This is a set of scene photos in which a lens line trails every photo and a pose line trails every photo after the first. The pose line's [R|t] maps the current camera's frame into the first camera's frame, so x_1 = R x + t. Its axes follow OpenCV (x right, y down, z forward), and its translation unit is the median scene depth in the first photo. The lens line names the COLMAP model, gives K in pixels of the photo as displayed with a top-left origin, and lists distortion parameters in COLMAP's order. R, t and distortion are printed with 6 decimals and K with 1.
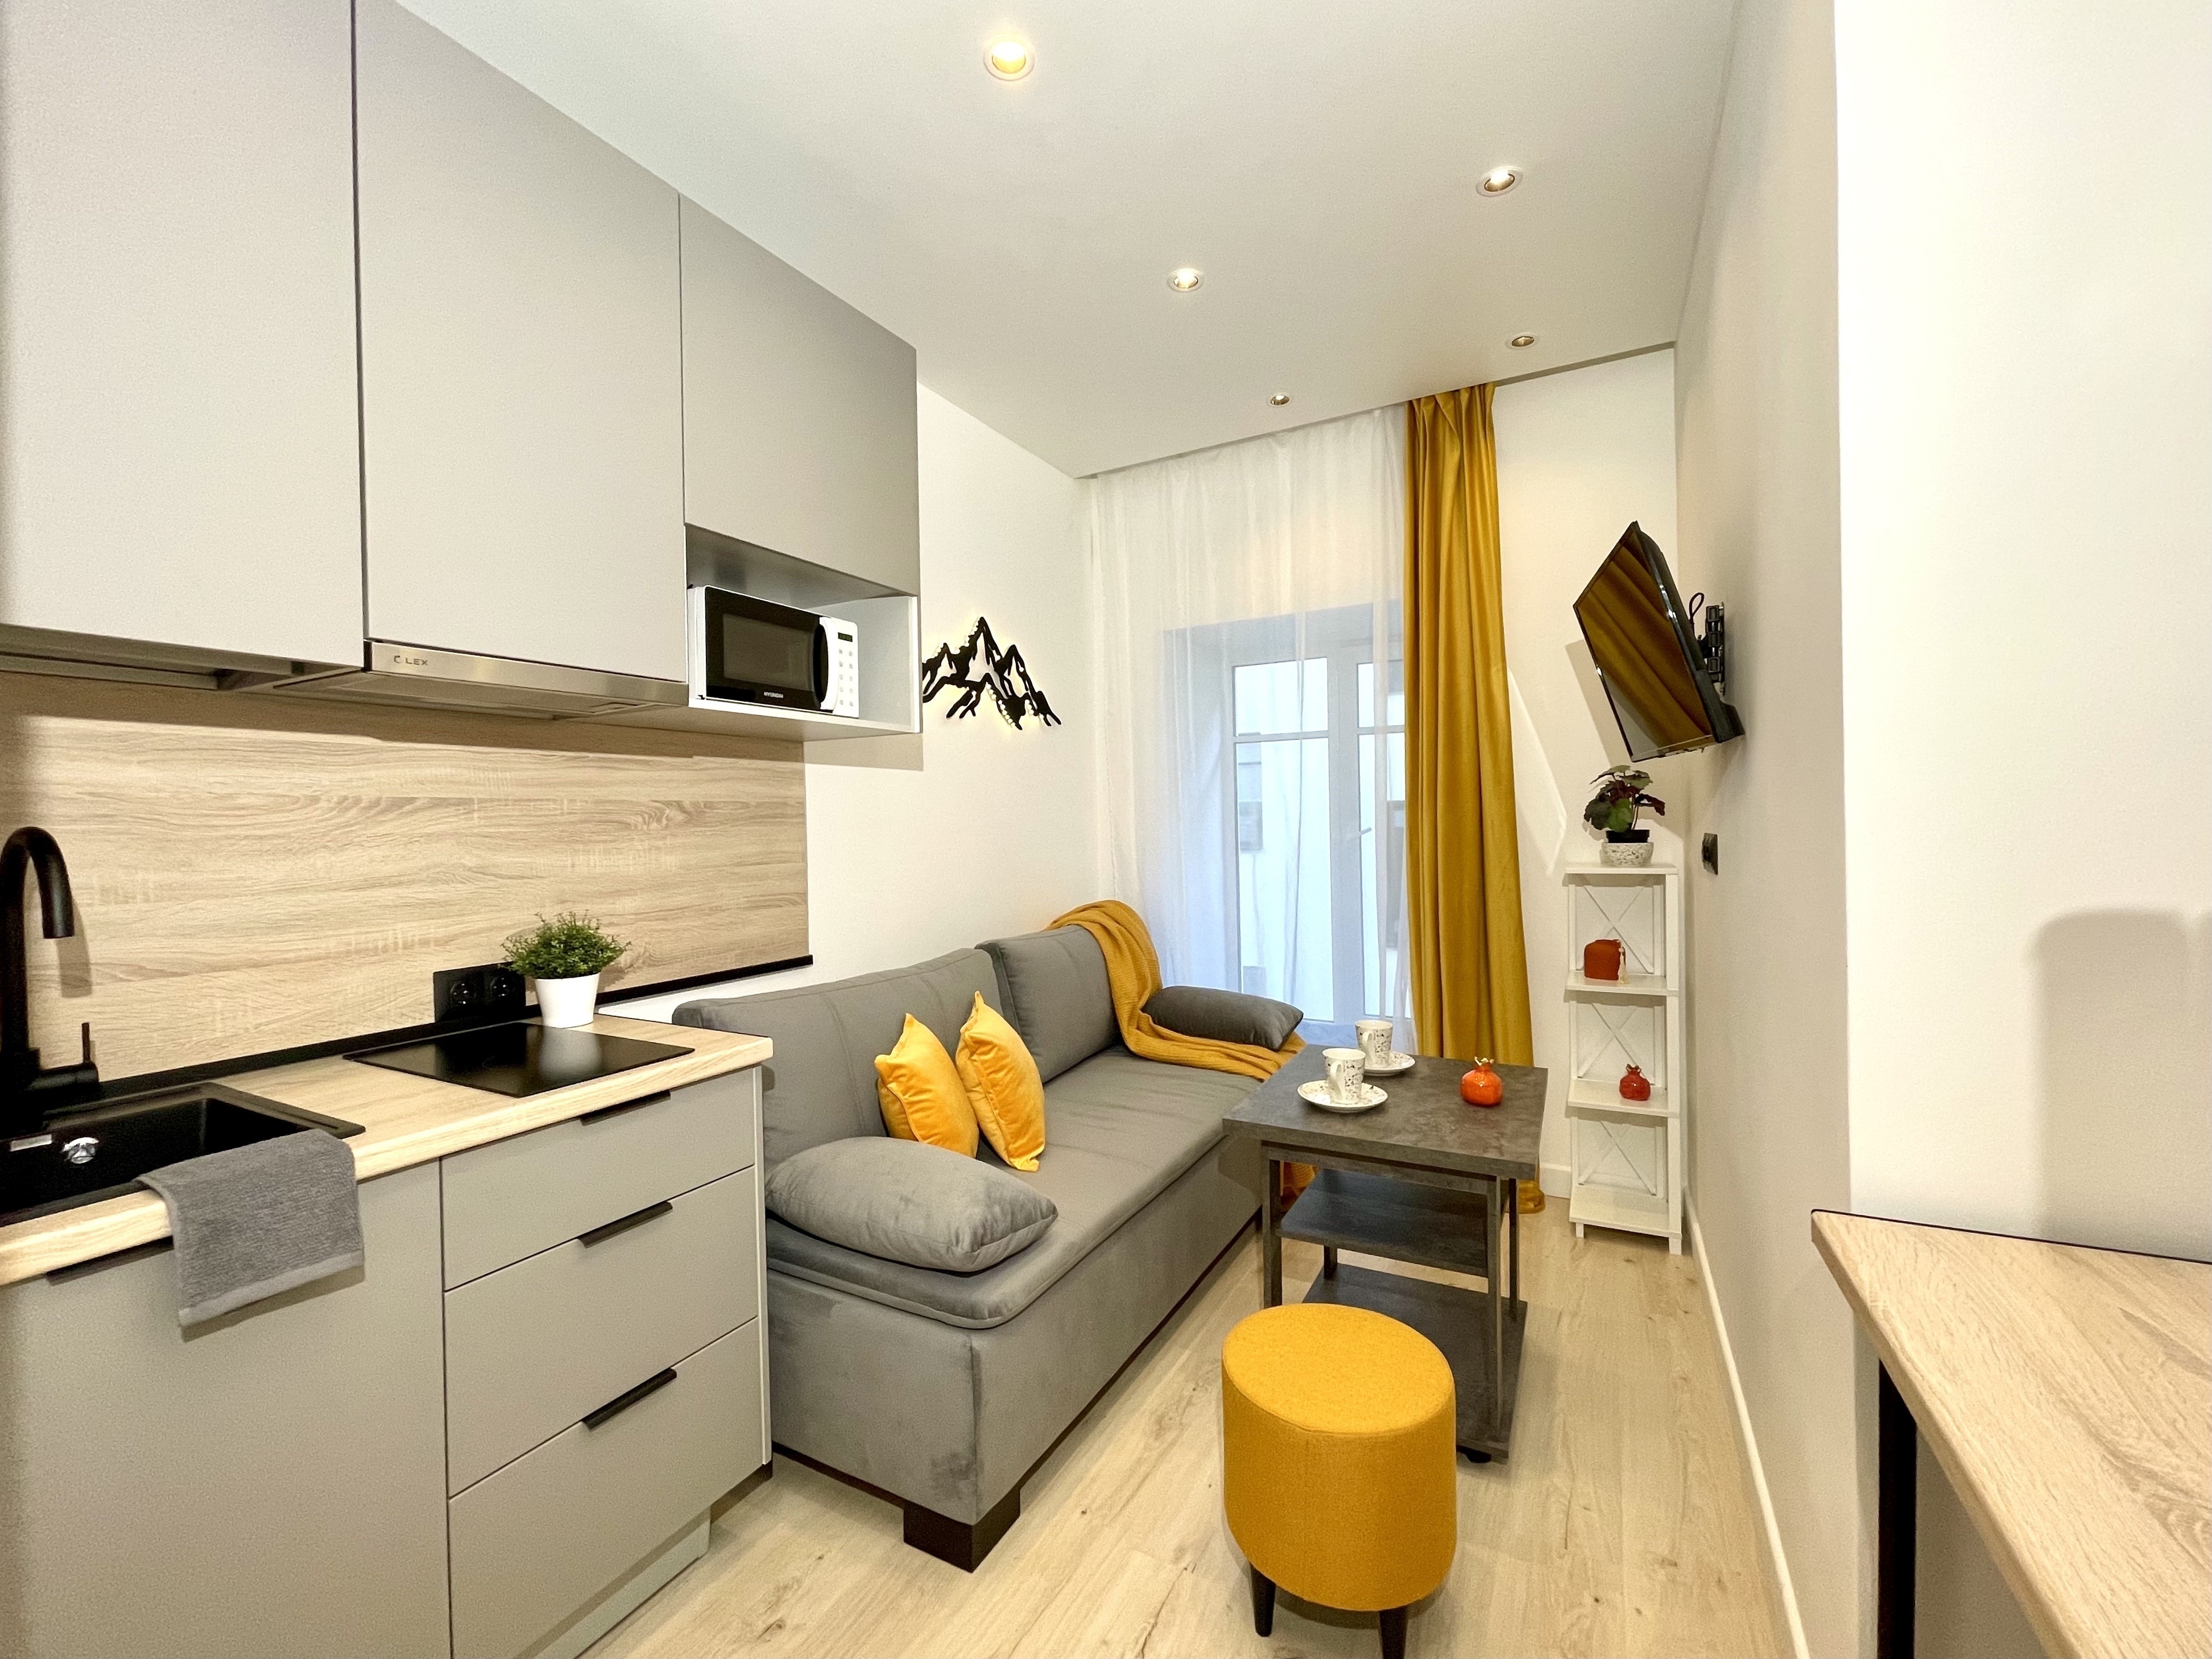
lens RADIAL K [[941.1, 0, 1087.2], [0, 941.1, 832.0], [0, 0, 1]] dist [-0.002886, 0.001377]
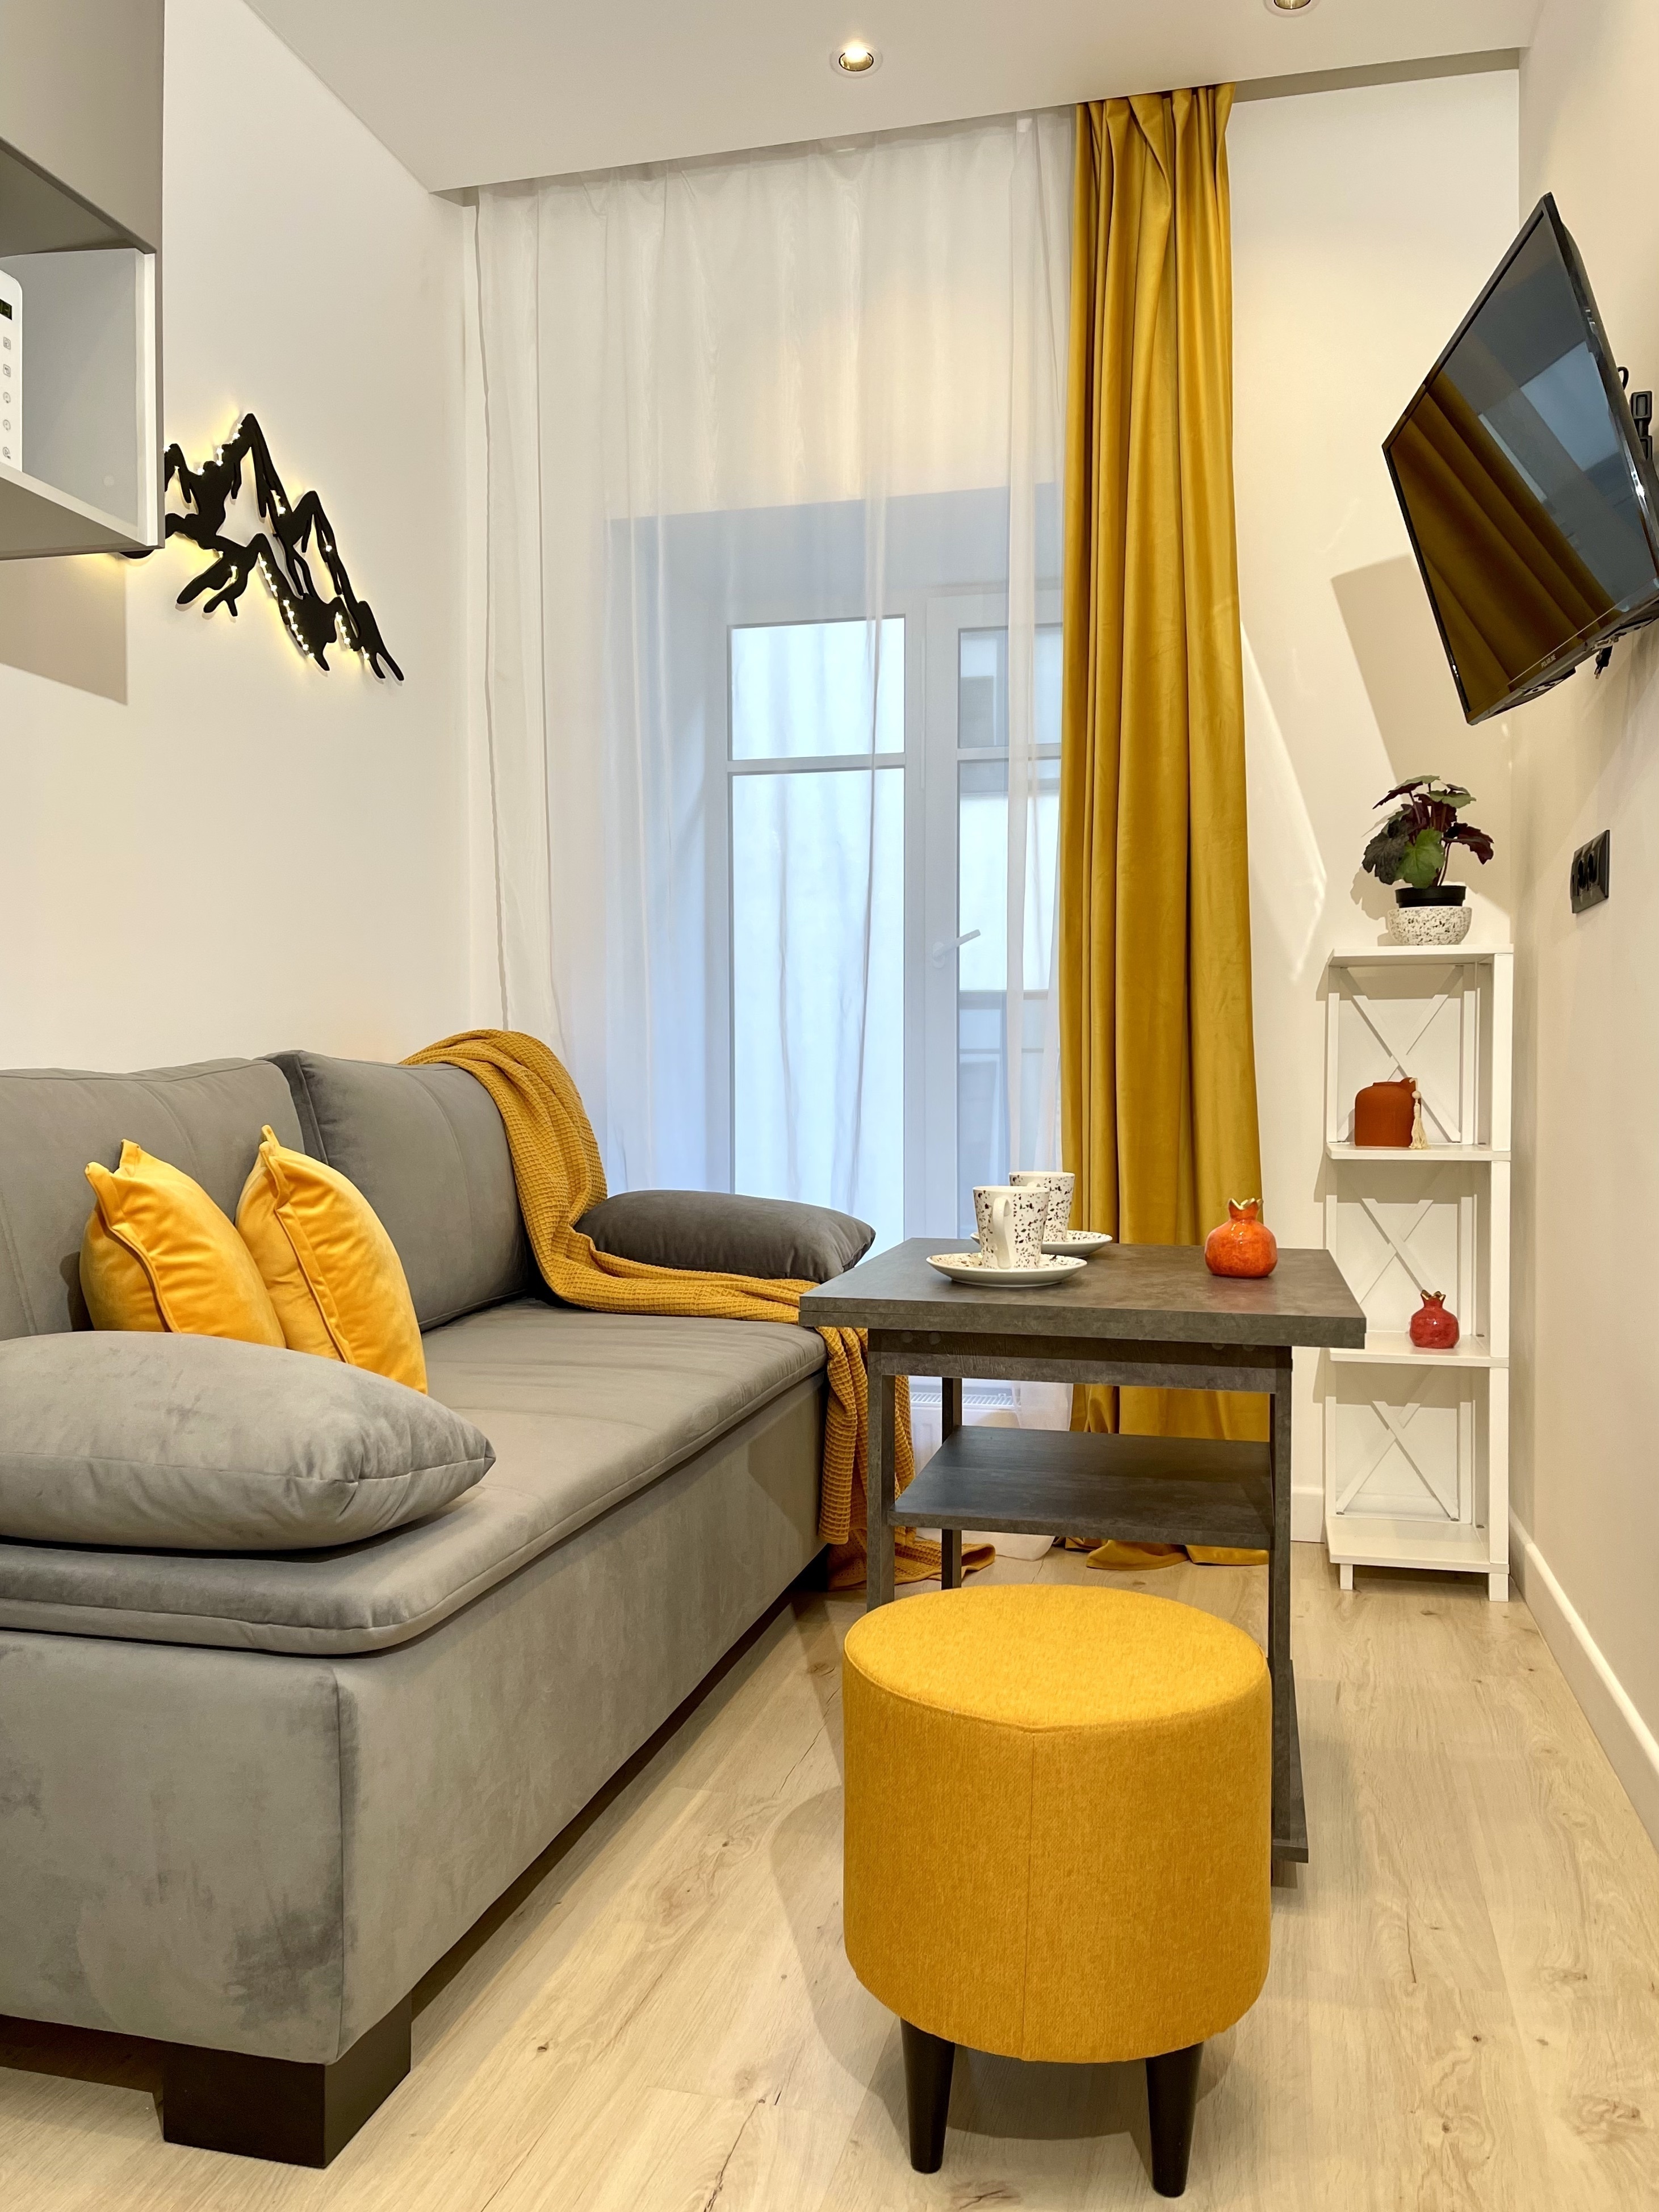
lens RADIAL K [[1776.3, 0, 846.8], [0, 1776.3, 1118.3], [0, 0, 1]] dist [0.066306, -0.075528]
pose [[0.962688, 0.015267, 0.270182, -0.080161], [-0.017226, 0.999840, 0.004883, 0.160668], [-0.270064, -0.009355, 0.962797, 0.034611]]
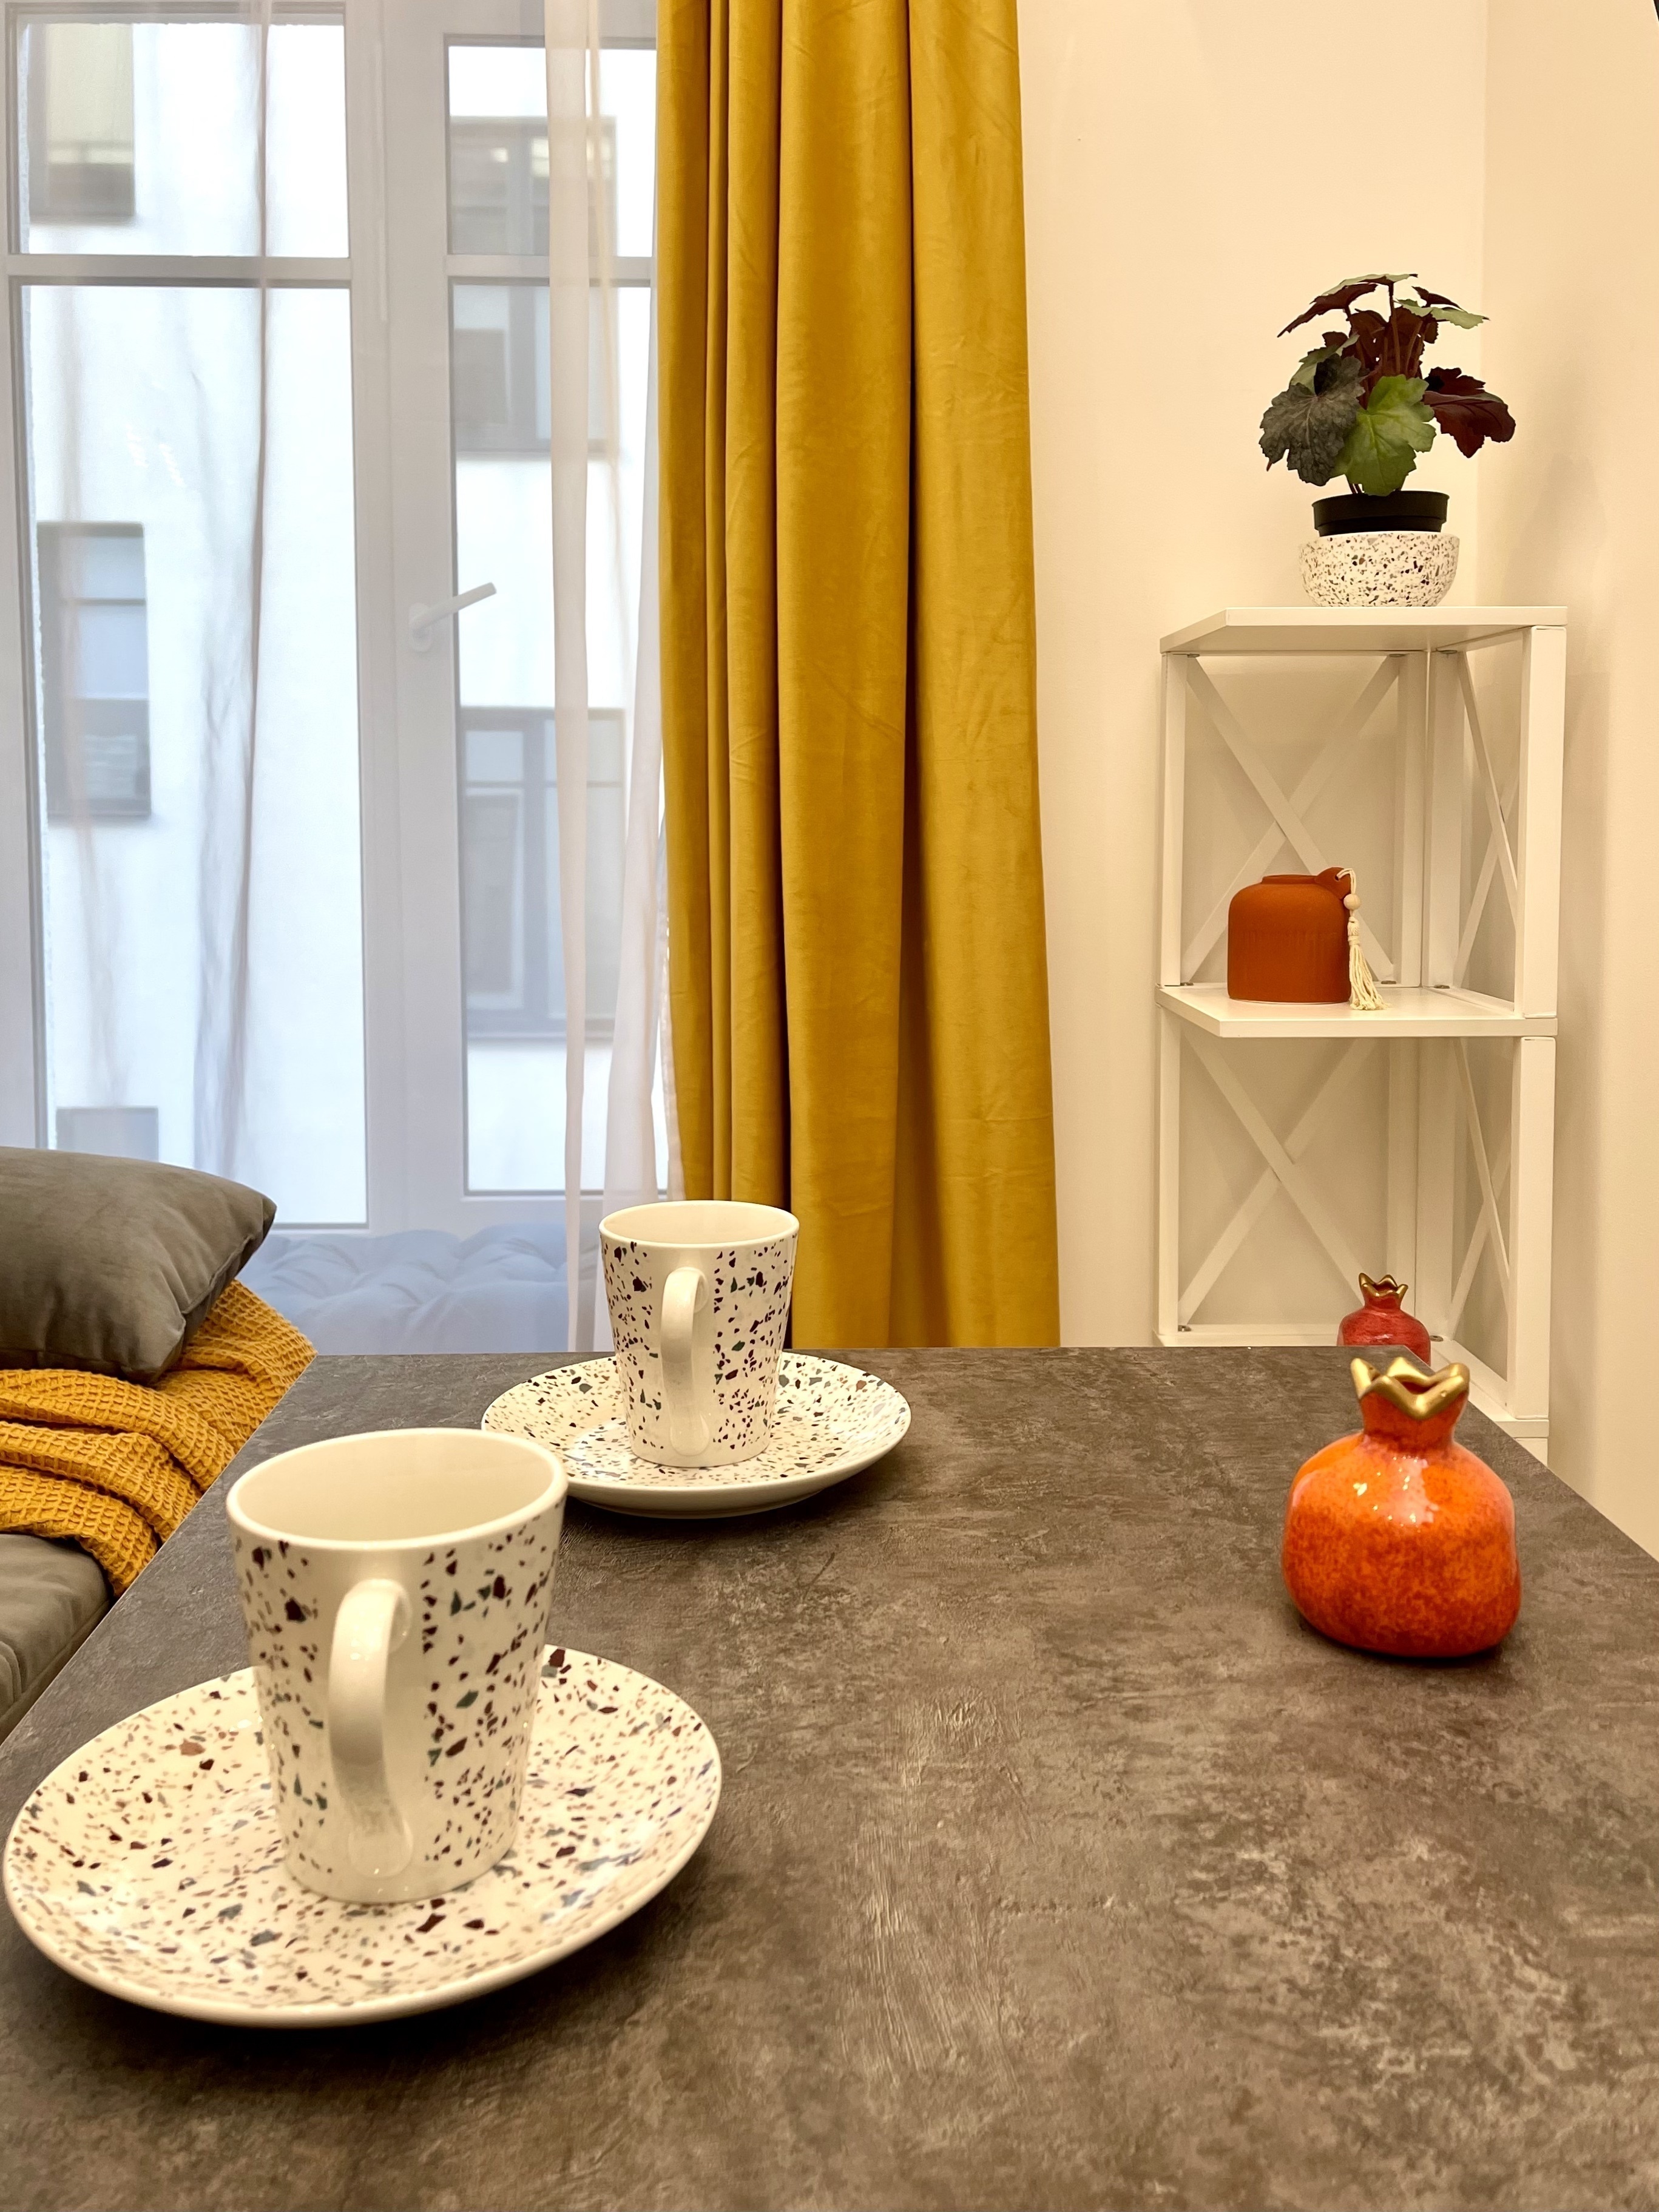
lens RADIAL K [[1776.2, 0, 824.5], [0, 1776.2, 943.0], [0, 0, 1]] dist [0.066306, -0.075528]
pose [[0.862344, -0.012049, 0.506179, 0.150535], [-0.009771, 0.999135, 0.040429, 0.134016], [-0.506228, -0.039810, 0.861480, 0.677119]]
